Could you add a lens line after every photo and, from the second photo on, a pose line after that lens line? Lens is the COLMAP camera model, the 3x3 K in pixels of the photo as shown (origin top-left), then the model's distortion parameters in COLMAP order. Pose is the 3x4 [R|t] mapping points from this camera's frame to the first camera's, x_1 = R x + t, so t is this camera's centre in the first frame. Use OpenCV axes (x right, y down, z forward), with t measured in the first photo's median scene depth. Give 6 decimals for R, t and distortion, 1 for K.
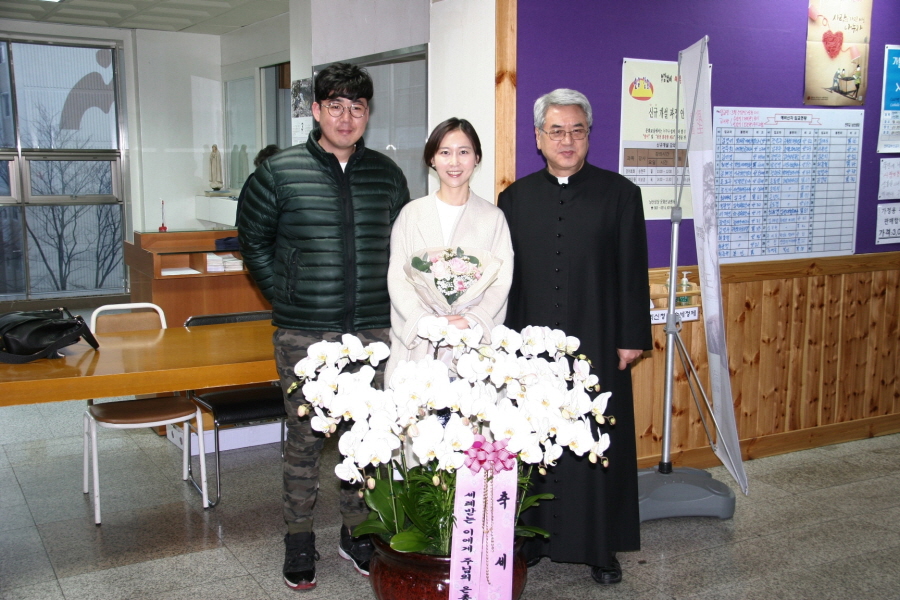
lens RADIAL K [[1002.7, 0, 449.9], [0, 1002.7, 307.0], [0, 0, 1]] dist [0.061906, 0.000000]
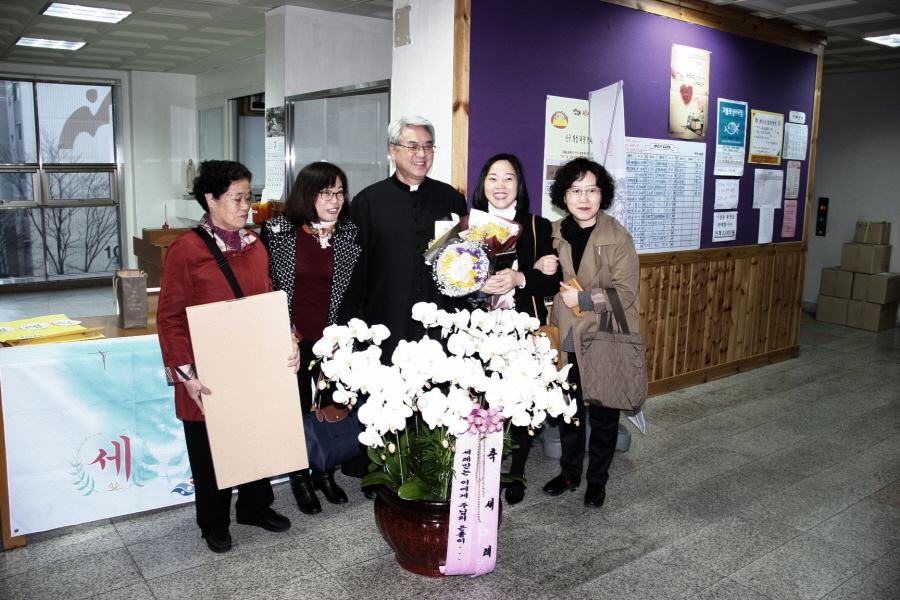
lens RADIAL K [[746.3, 0, 443.3], [0, 746.3, 301.3], [0, 0, 1]] dist [-0.177357, 0.138377]
pose [[0.991802, -0.006291, 0.127632, -0.074401], [0.002759, 0.999609, 0.027833, -0.011532], [-0.127758, -0.027252, 0.991431, 0.081066]]
